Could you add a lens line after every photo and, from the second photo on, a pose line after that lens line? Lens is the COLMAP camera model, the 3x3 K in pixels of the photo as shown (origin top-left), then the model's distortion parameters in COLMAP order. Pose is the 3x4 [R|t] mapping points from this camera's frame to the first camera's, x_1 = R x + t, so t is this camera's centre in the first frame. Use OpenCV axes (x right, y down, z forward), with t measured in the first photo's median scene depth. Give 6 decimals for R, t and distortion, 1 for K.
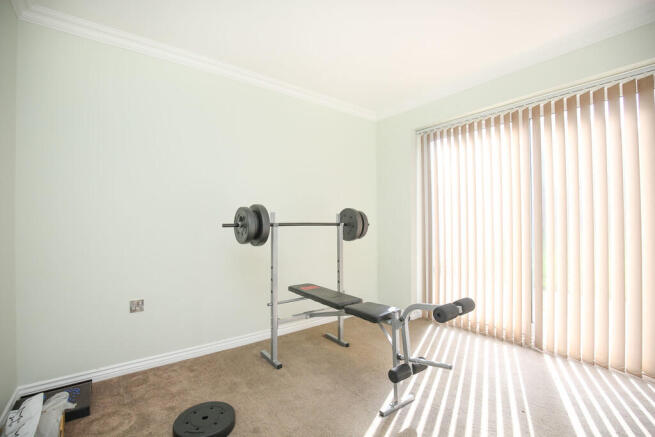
lens RADIAL K [[299.7, 0, 330.5], [0, 299.7, 219.7], [0, 0, 1]] dist [-0.030636, 0.000029]
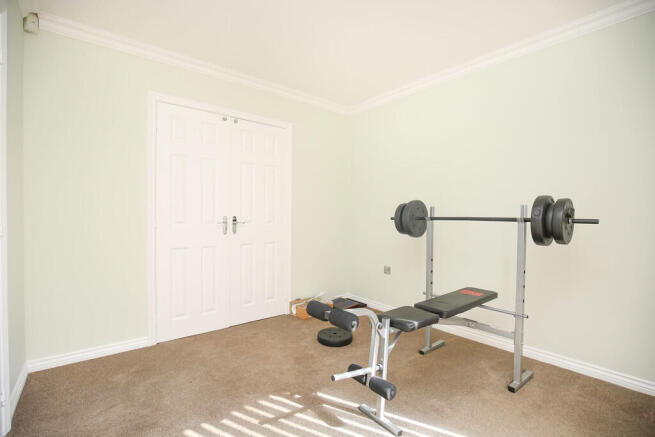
lens RADIAL K [[299.7, 0, 330.5], [0, 299.7, 219.7], [0, 0, 1]] dist [-0.030636, 0.000029]
pose [[0.034645, 0.018495, -0.999229, 0.824415], [0.005286, 0.999811, 0.018689, -0.000500], [0.999386, -0.005930, 0.034540, 0.610747]]
